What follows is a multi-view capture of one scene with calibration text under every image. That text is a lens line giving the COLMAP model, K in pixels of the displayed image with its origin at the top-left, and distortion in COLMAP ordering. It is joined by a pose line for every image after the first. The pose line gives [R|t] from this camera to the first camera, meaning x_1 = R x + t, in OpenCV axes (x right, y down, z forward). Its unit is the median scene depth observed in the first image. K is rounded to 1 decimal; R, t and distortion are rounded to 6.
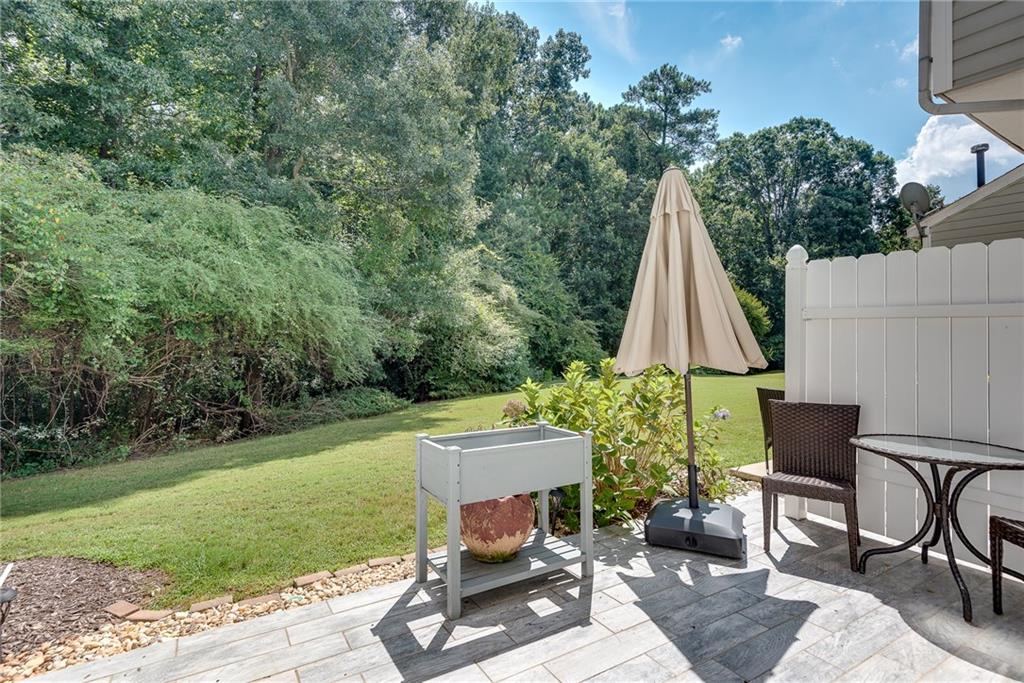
lens RADIAL K [[523.1, 0, 507.5], [0, 523.1, 326.1], [0, 0, 1]] dist [0.001957, 0.001100]
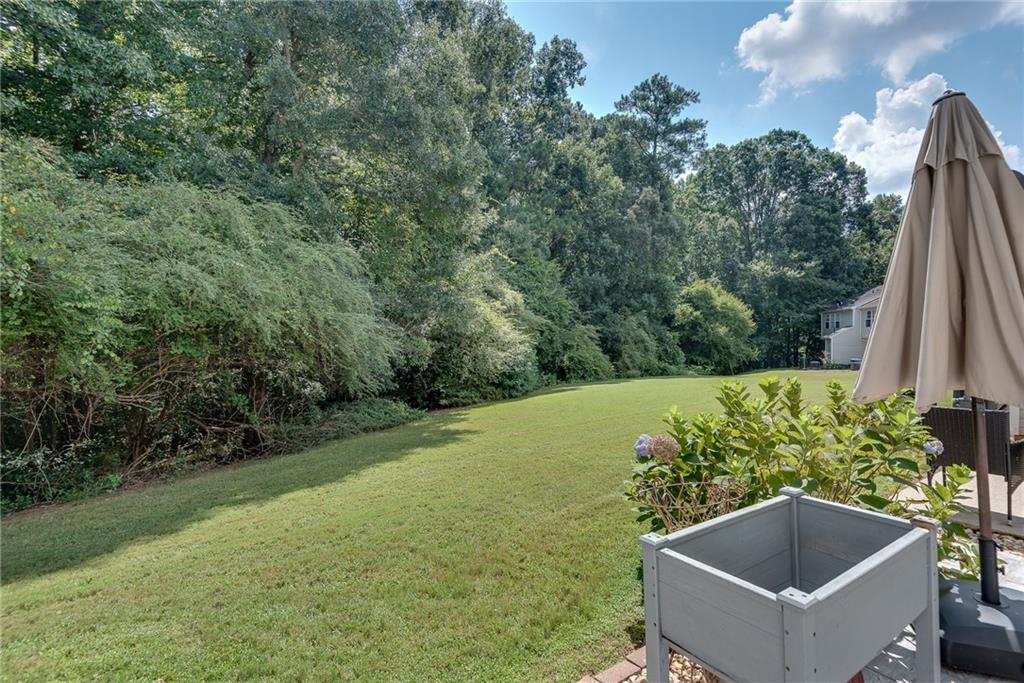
lens RADIAL K [[474.2, 0, 511.7], [0, 474.2, 346.5], [0, 0, 1]] dist [0.001238, -0.000434]
pose [[0.997858, -0.016667, 0.063253, -0.069840], [0.014582, 0.999340, 0.033283, -0.002584], [-0.063766, -0.032289, 0.997442, 0.105586]]
